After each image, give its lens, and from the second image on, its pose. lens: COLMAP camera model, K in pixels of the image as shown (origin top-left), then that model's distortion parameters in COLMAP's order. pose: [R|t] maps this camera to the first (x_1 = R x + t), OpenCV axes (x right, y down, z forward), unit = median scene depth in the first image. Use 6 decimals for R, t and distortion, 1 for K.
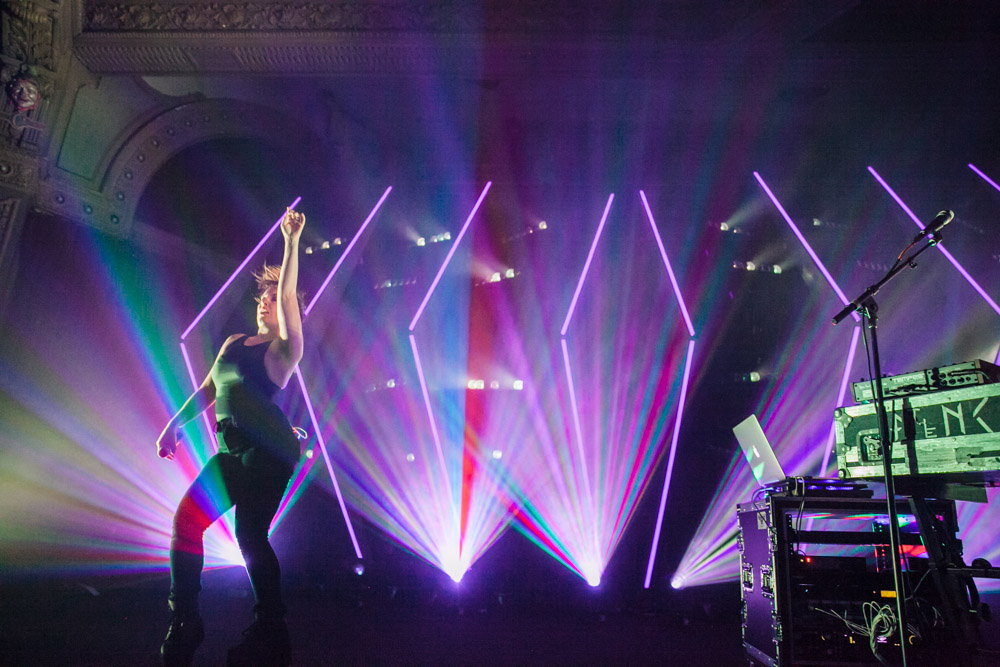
lens RADIAL K [[672.9, 0, 500.0], [0, 672.9, 333.5], [0, 0, 1]] dist [-0.117308, 0.087468]
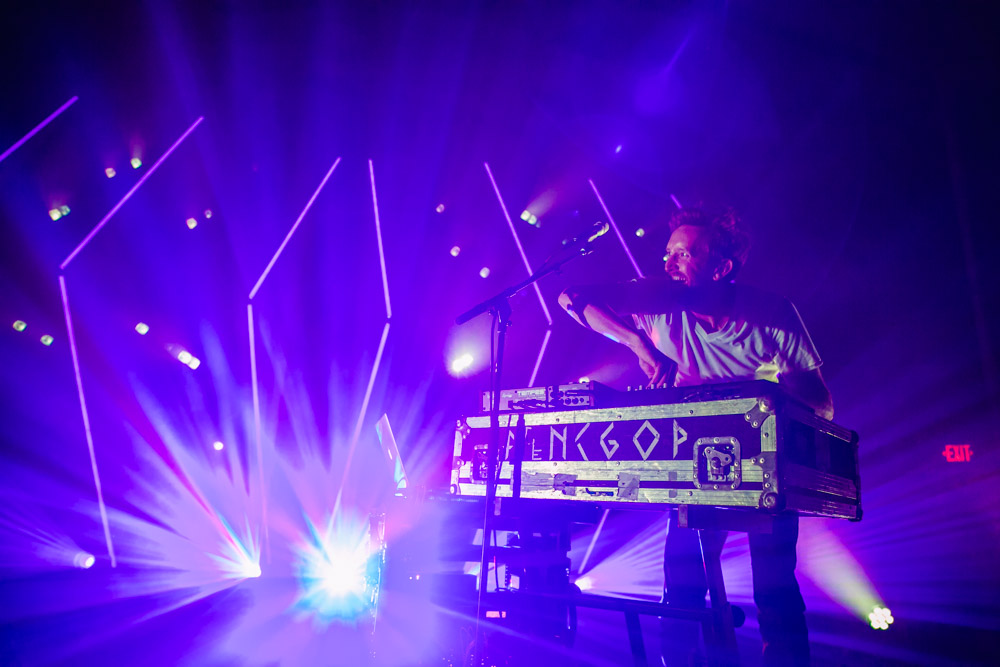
lens RADIAL K [[672.9, 0, 500.0], [0, 672.9, 333.5], [0, 0, 1]] dist [-0.117308, 0.087468]
pose [[0.925249, 0.117919, 0.360568, 0.241845], [-0.131667, 0.991199, 0.013712, -0.022033], [-0.355778, -0.060162, 0.932632, 0.138489]]
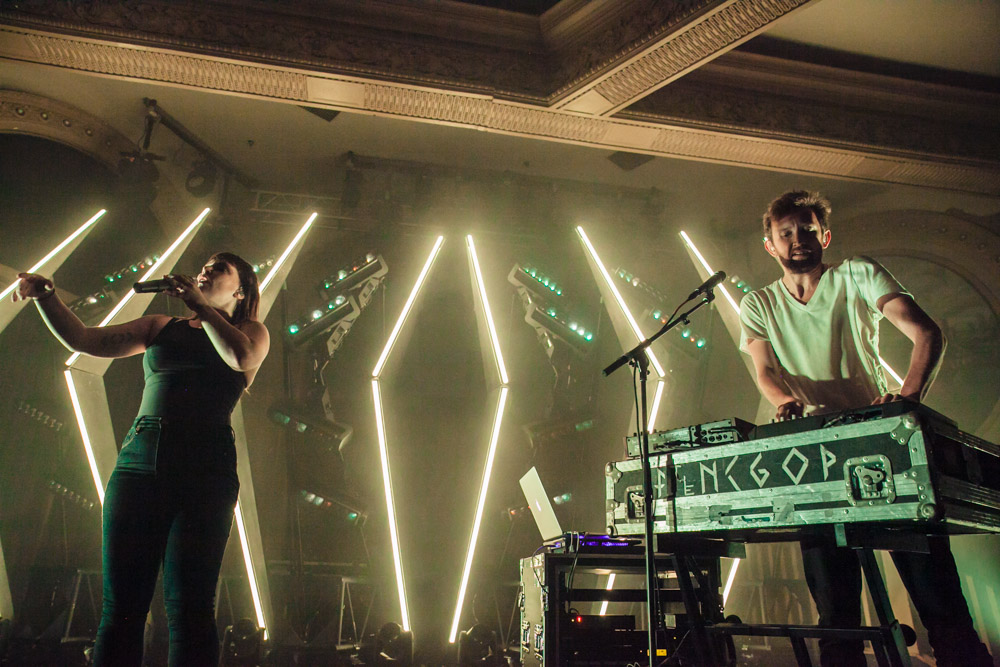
lens RADIAL K [[672.9, 0, 500.0], [0, 672.9, 333.5], [0, 0, 1]] dist [-0.117308, 0.087468]
pose [[0.972725, 0.061789, 0.223579, 0.135457], [-0.047412, 0.996481, -0.069117, -0.001595], [-0.227063, 0.056632, 0.972232, 0.065414]]
